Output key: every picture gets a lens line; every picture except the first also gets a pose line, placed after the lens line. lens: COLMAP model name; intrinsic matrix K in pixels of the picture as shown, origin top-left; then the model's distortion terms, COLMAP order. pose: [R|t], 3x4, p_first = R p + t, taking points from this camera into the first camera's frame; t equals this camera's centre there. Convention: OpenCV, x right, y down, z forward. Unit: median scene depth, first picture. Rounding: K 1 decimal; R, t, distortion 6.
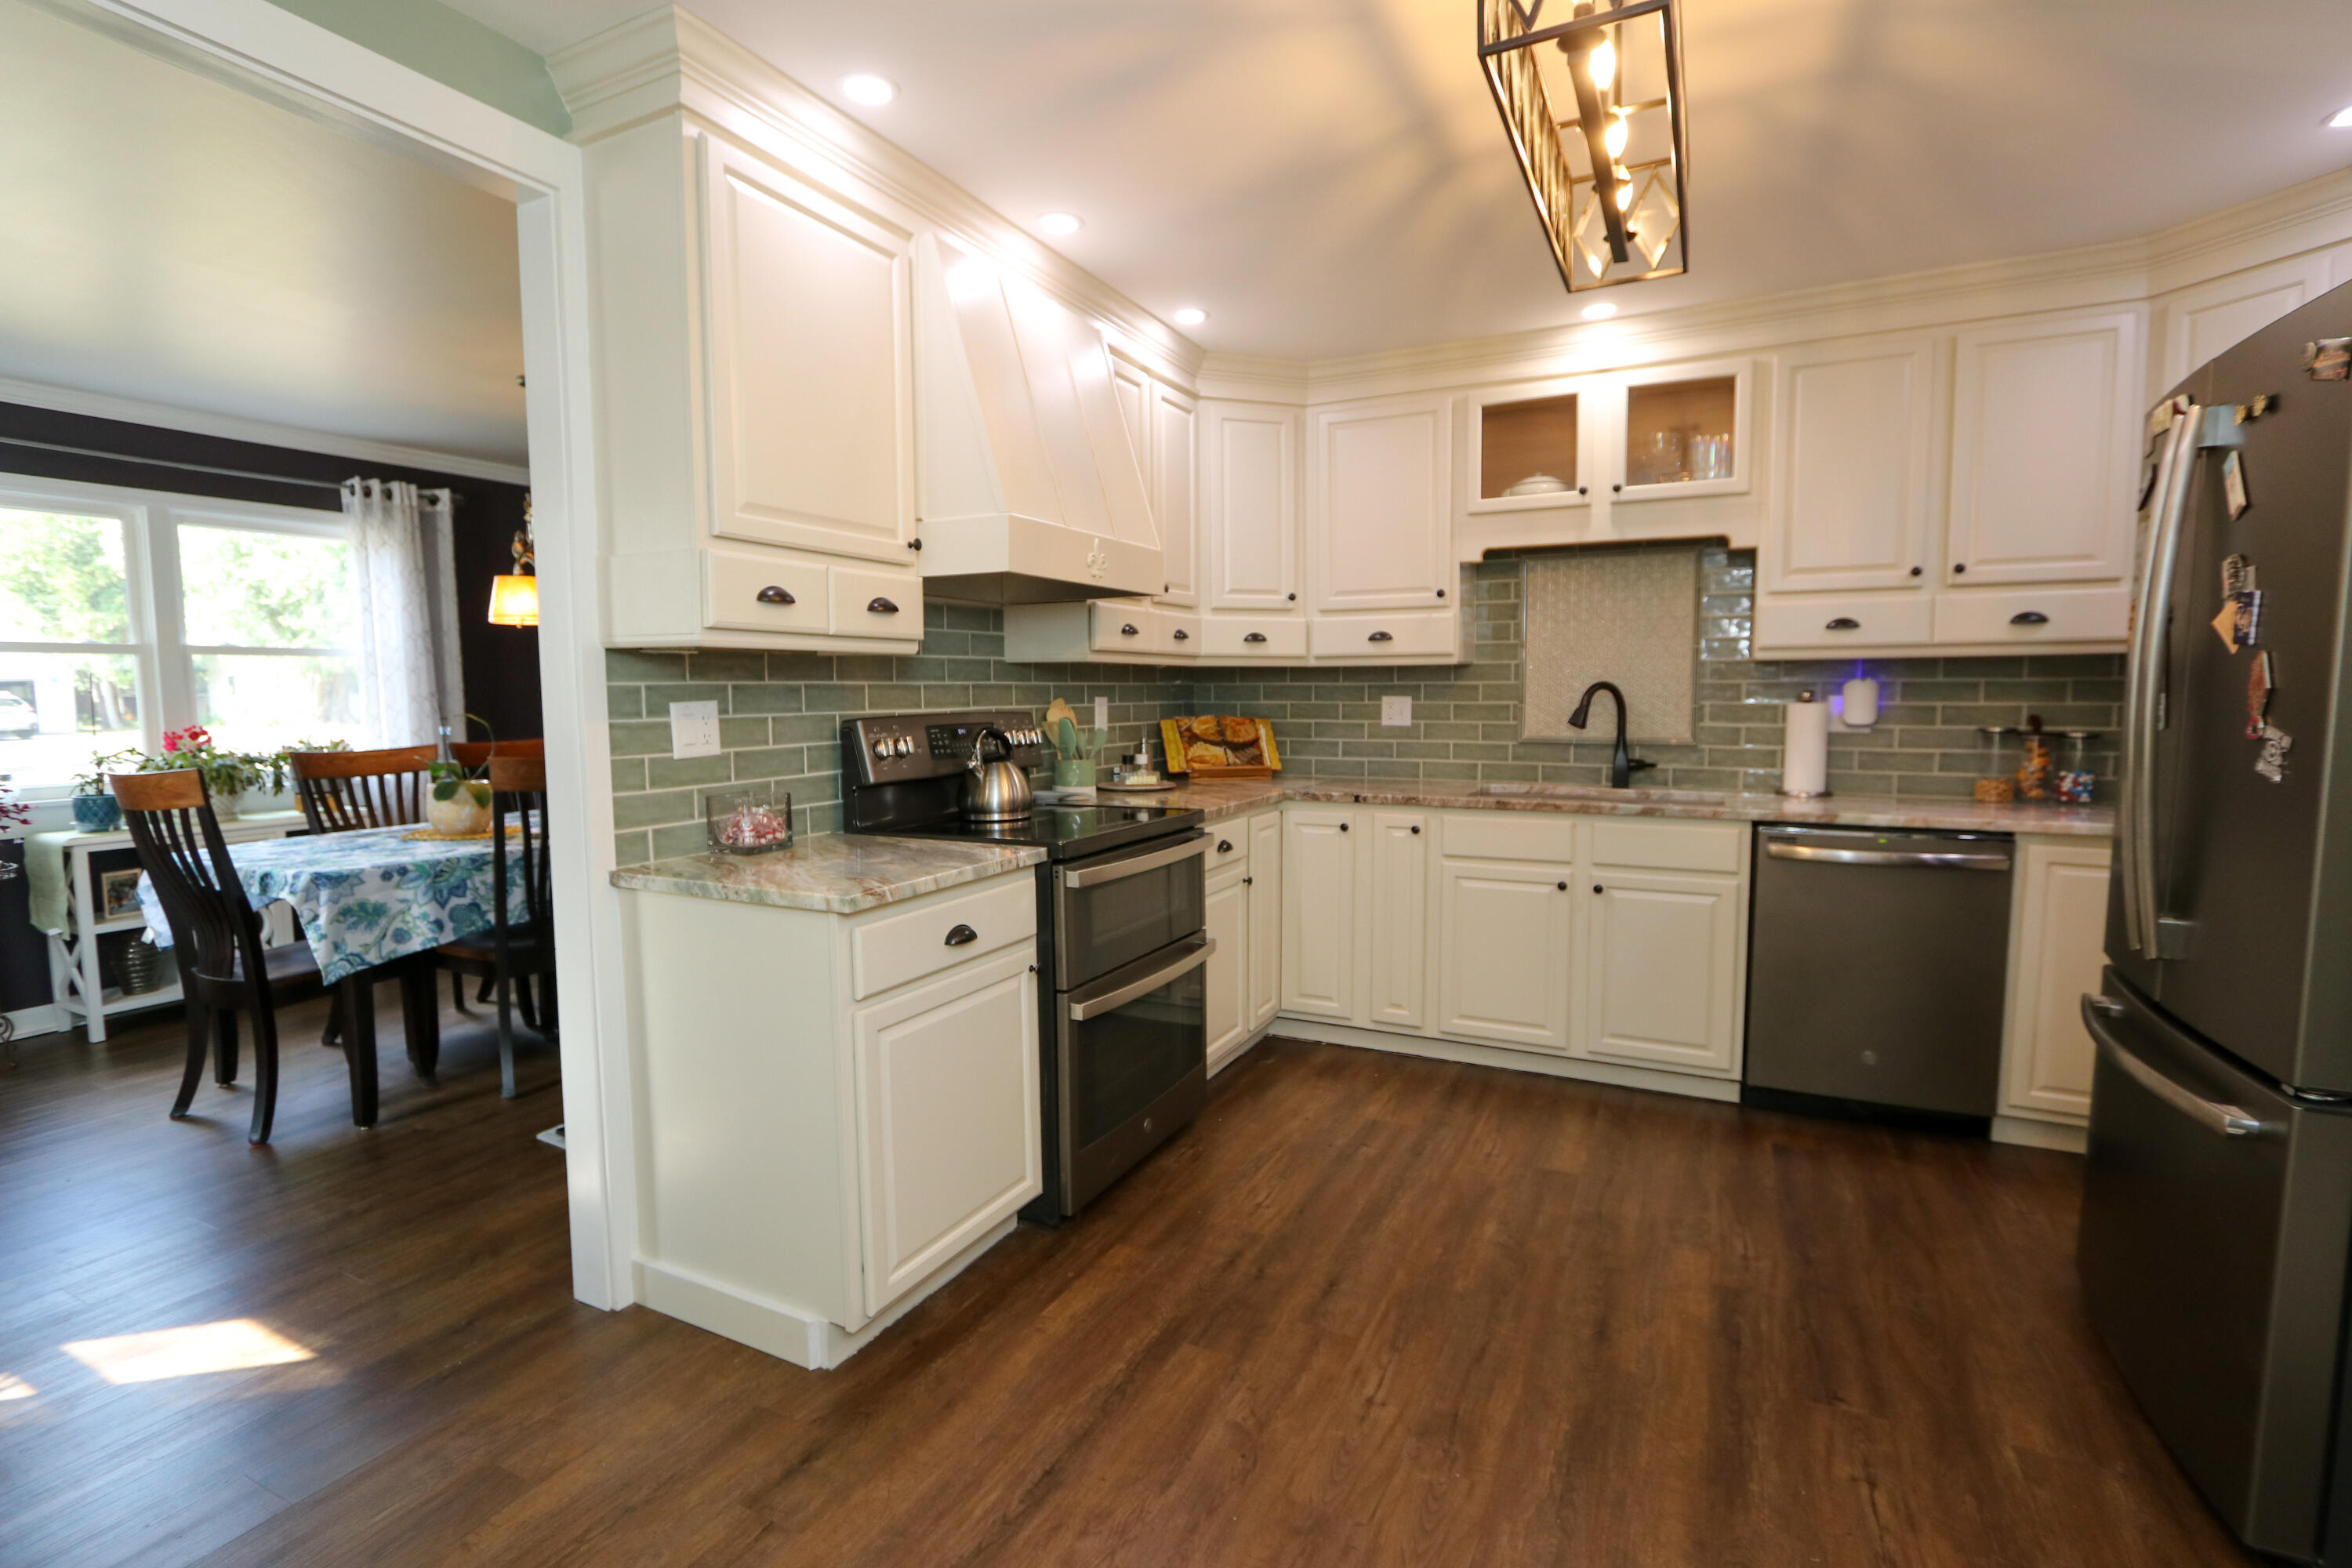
lens RADIAL K [[1084.6, 0, 1172.5], [0, 1084.6, 783.1], [0, 0, 1]] dist [-0.018045, 0.002103]
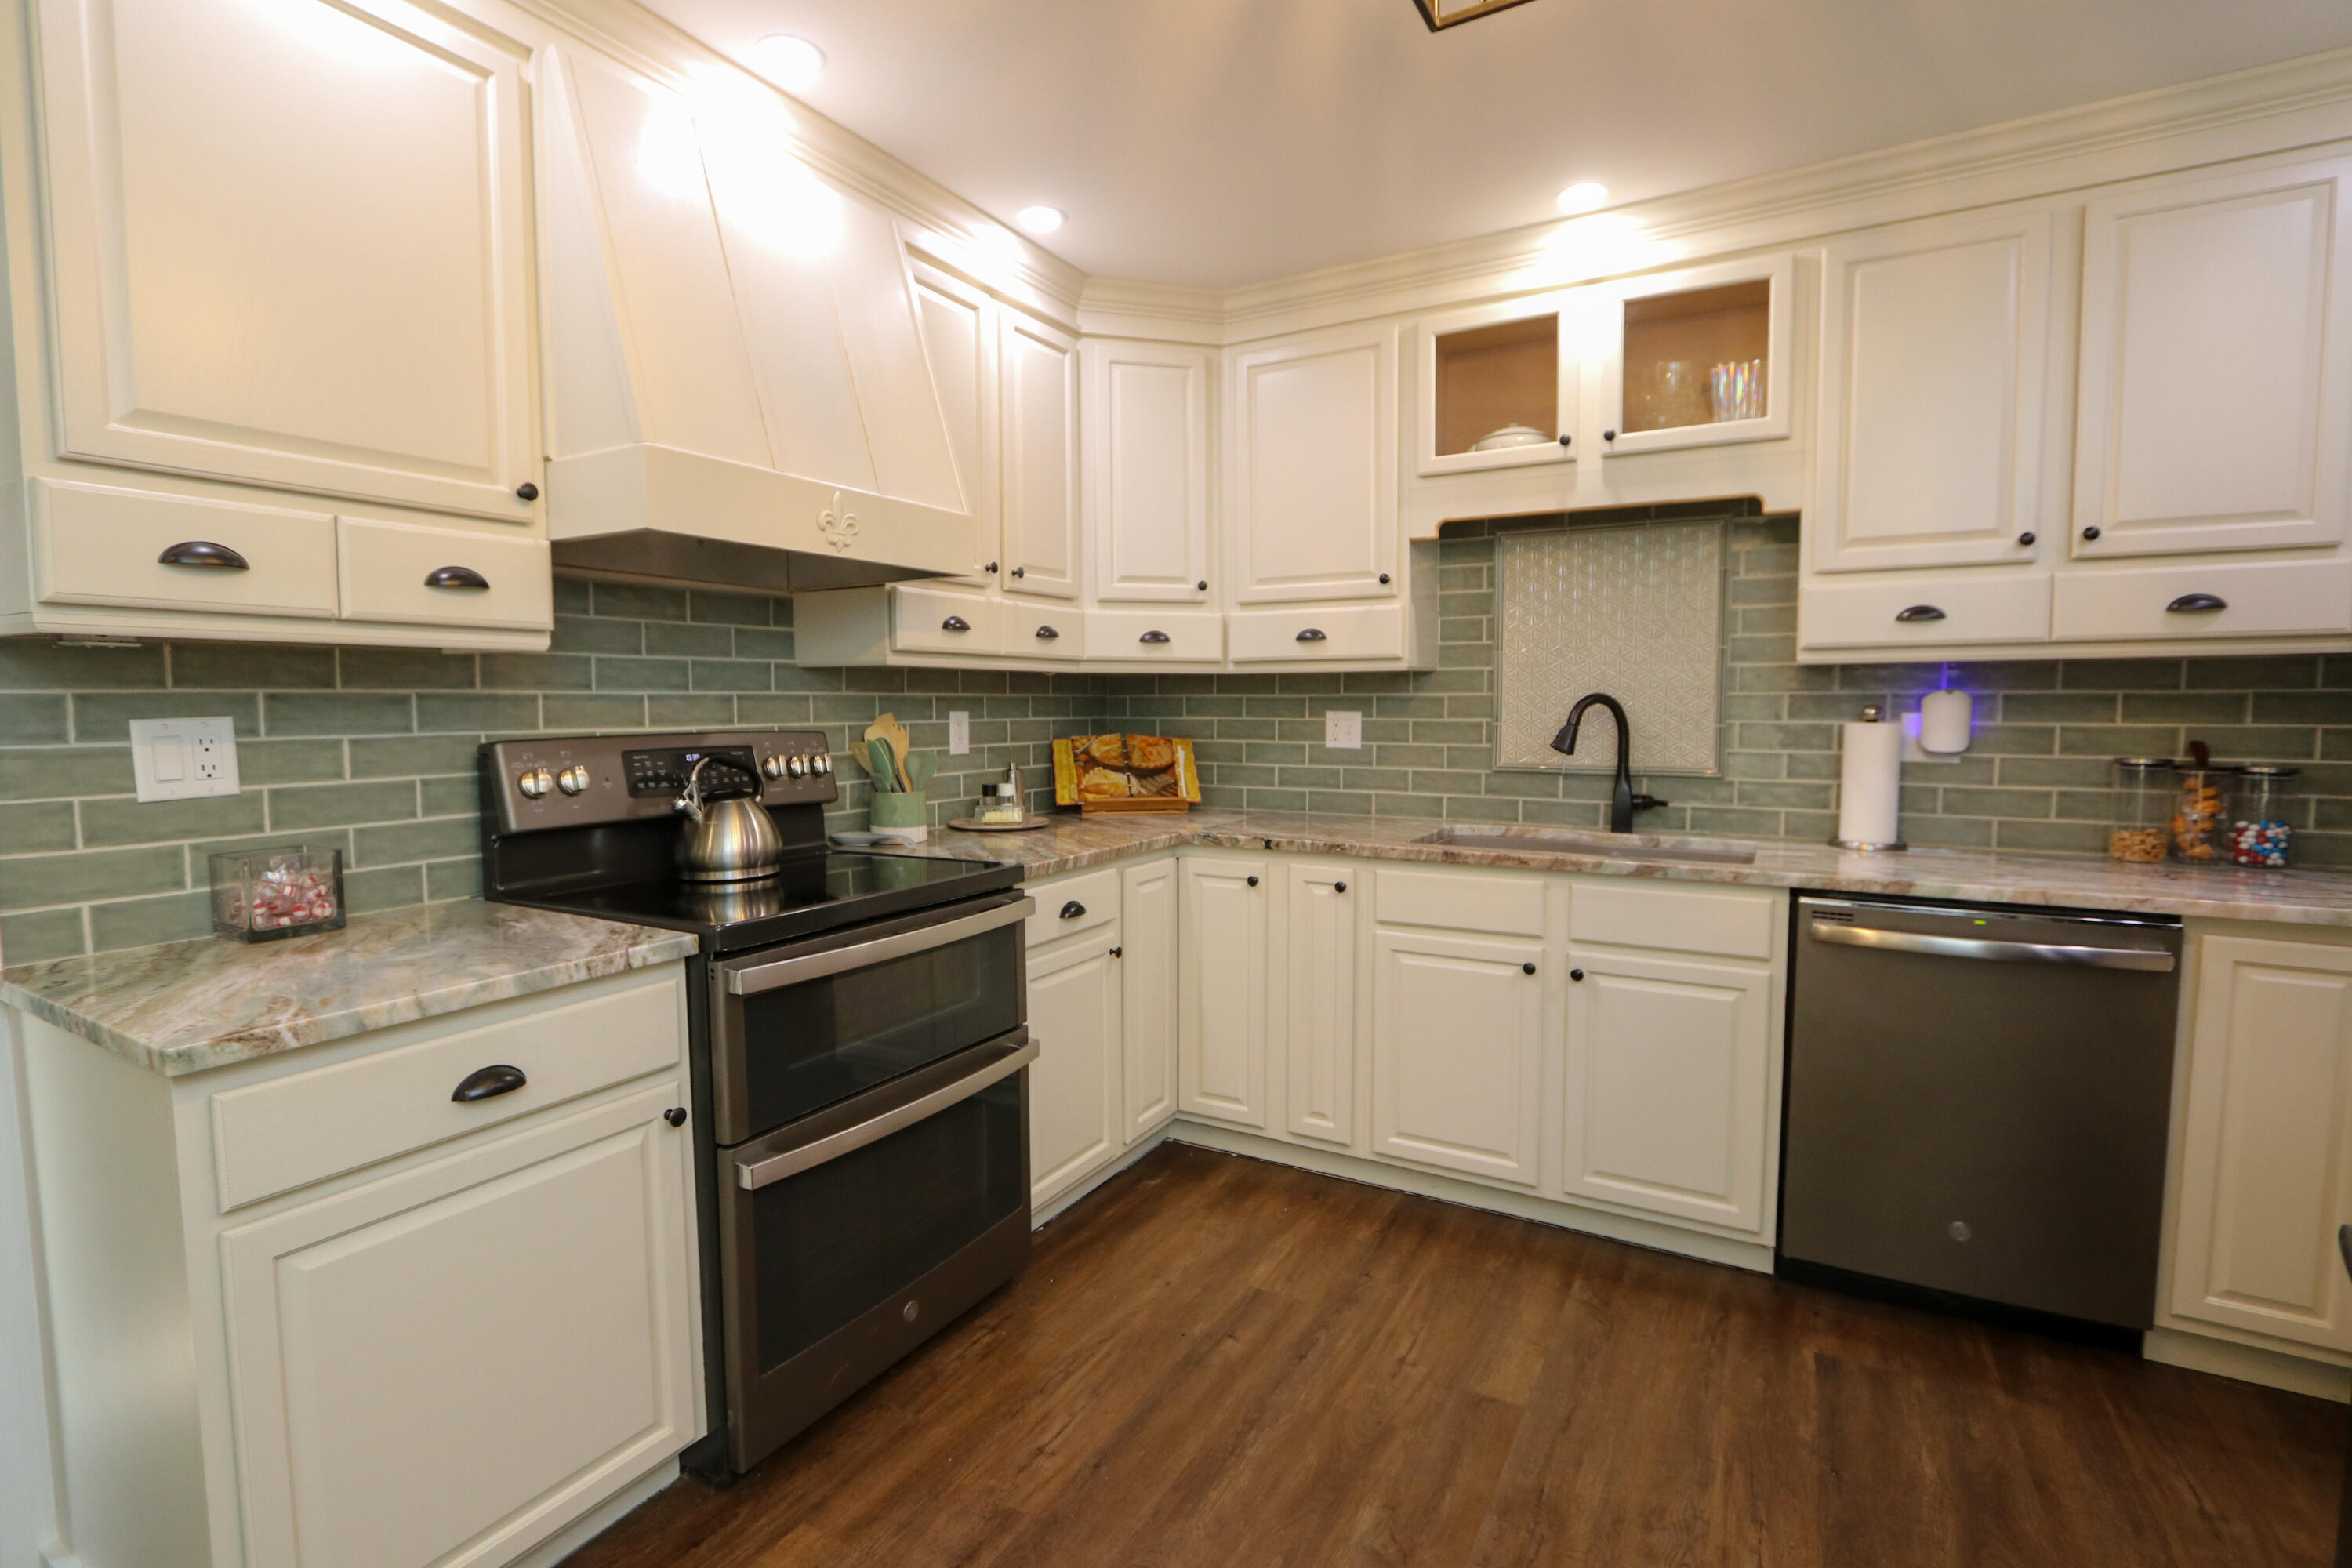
lens RADIAL K [[1073.7, 0, 1179.8], [0, 1073.7, 779.6], [0, 0, 1]] dist [-0.016635, 0.000974]
pose [[0.998549, 0.006863, -0.053417, 0.173646], [-0.007629, 0.999871, -0.014165, -0.024007], [0.053312, 0.014552, 0.998472, 0.275756]]
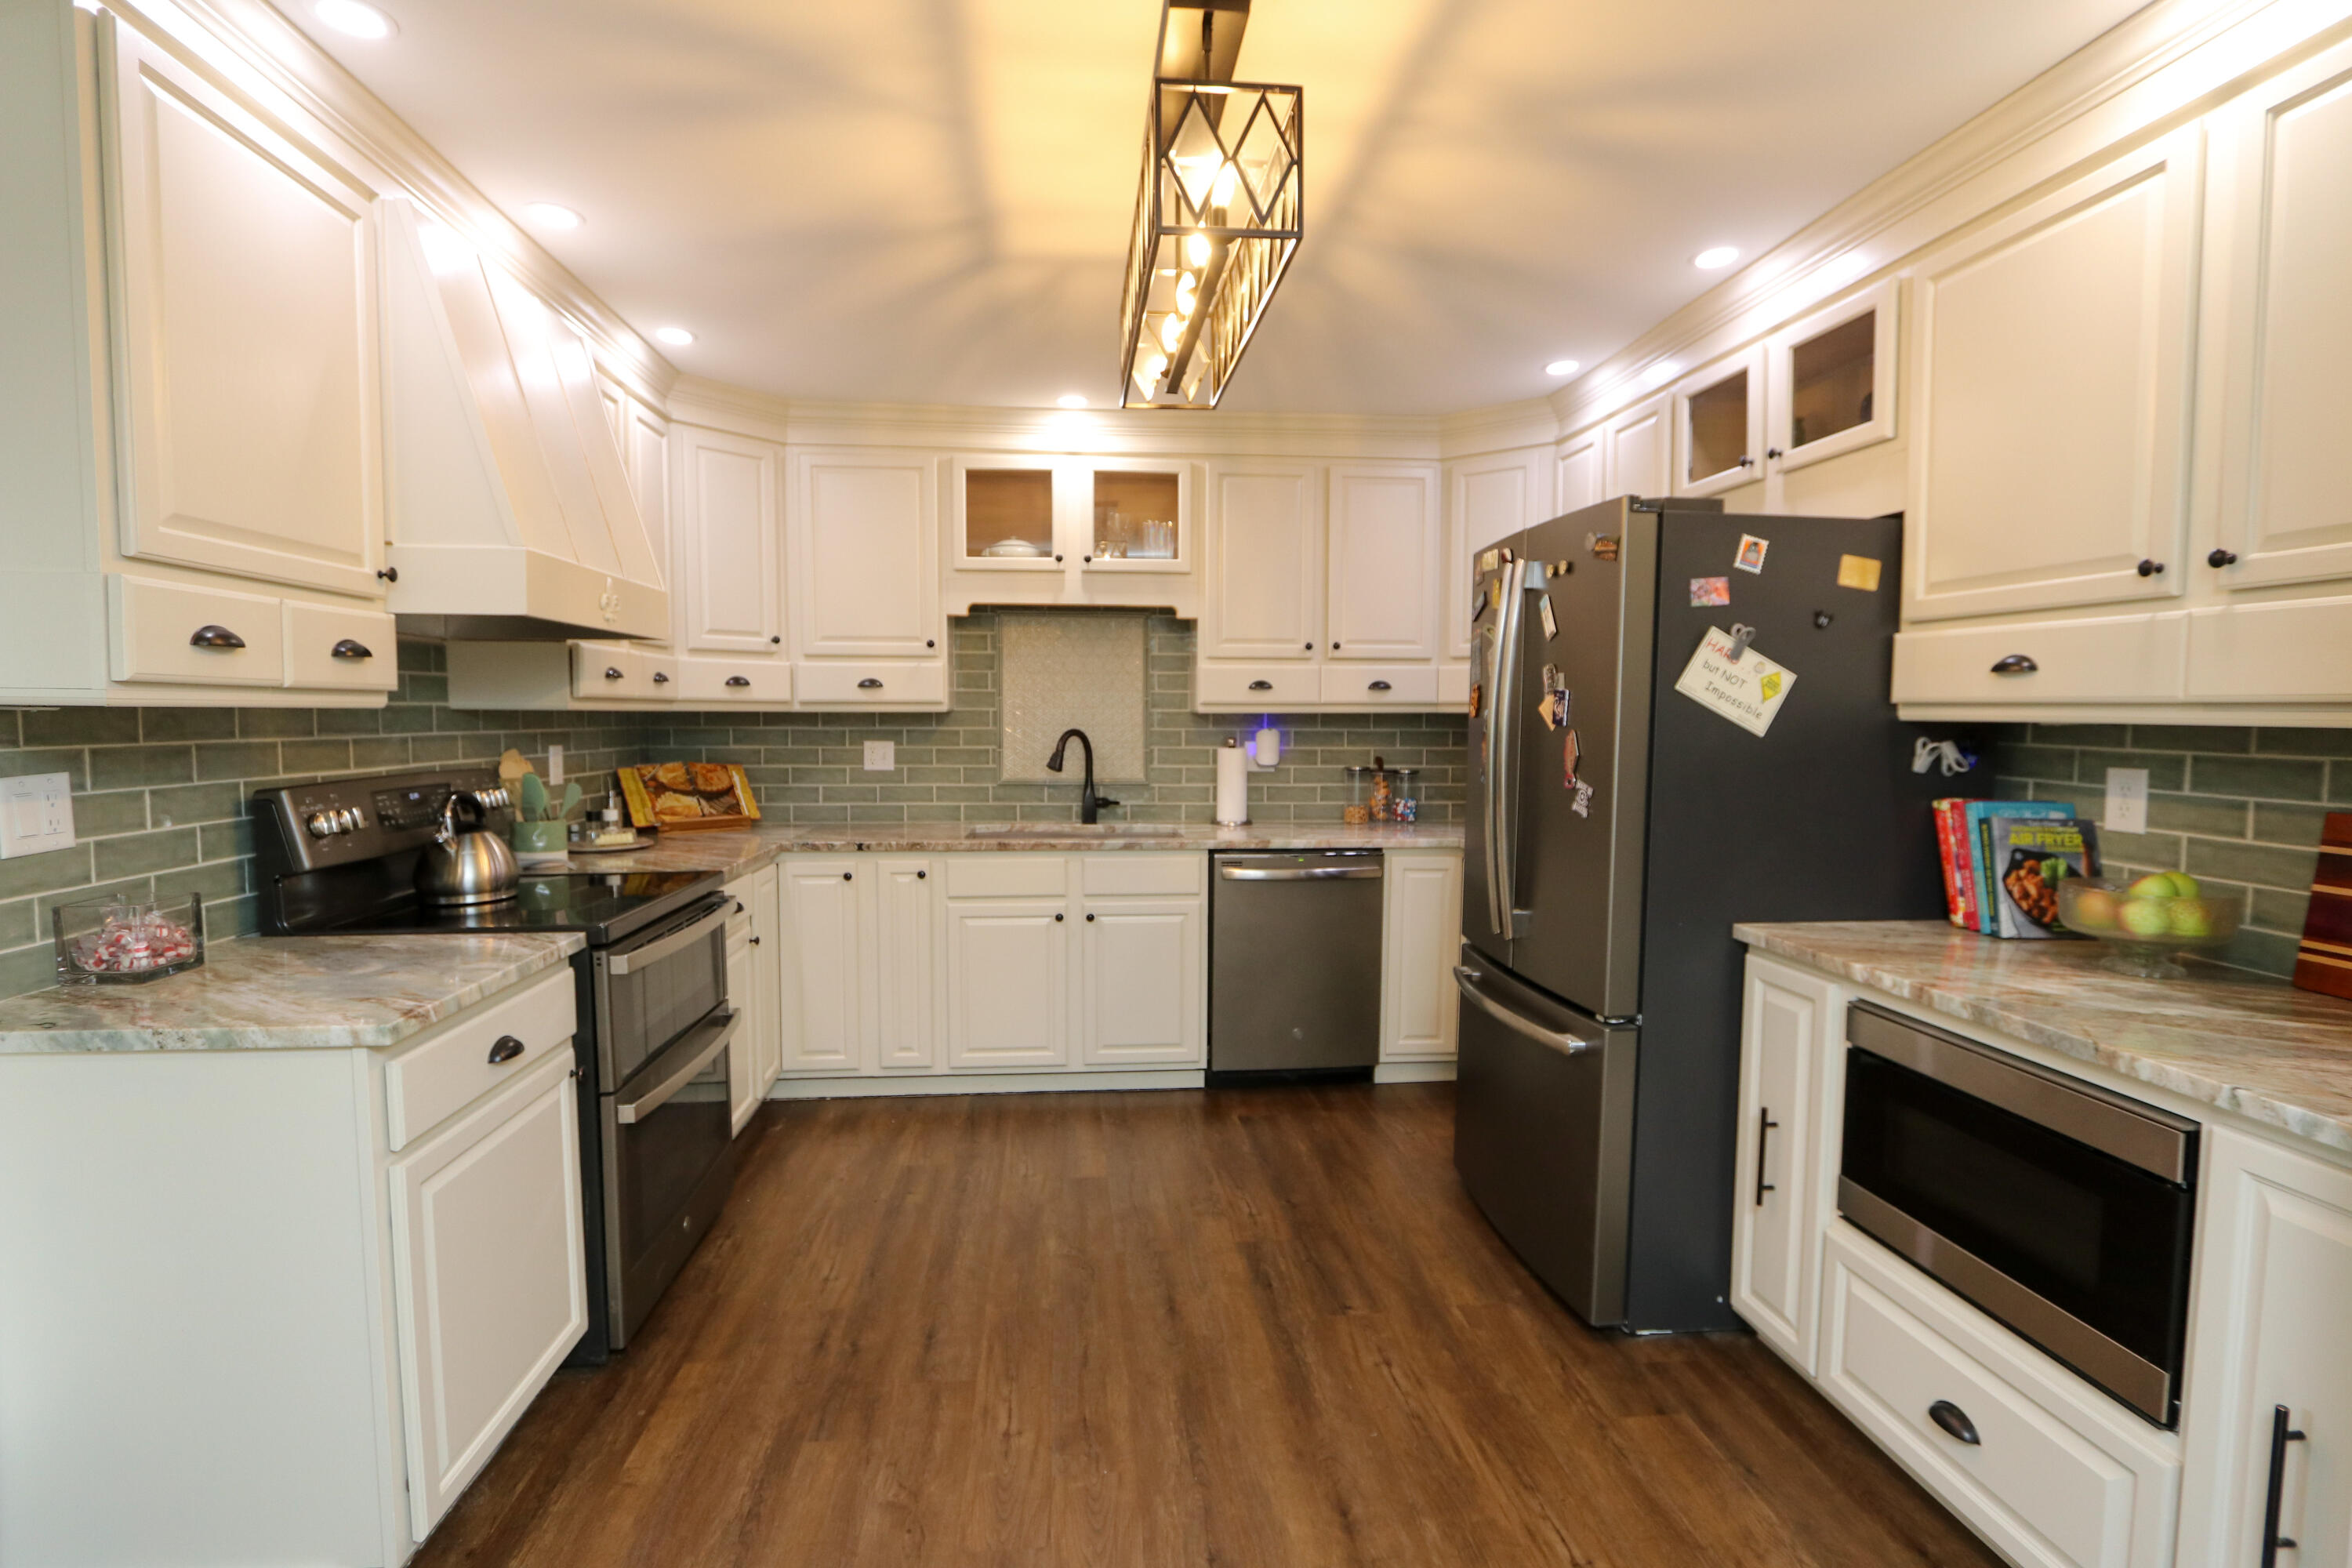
lens RADIAL K [[1084.6, 0, 1172.5], [0, 1084.6, 783.1], [0, 0, 1]] dist [-0.018045, 0.002103]
pose [[0.841919, -0.024977, 0.539026, -0.144950], [0.036584, 0.999272, -0.010838, -0.027028], [-0.538363, 0.028844, 0.842219, 0.007281]]
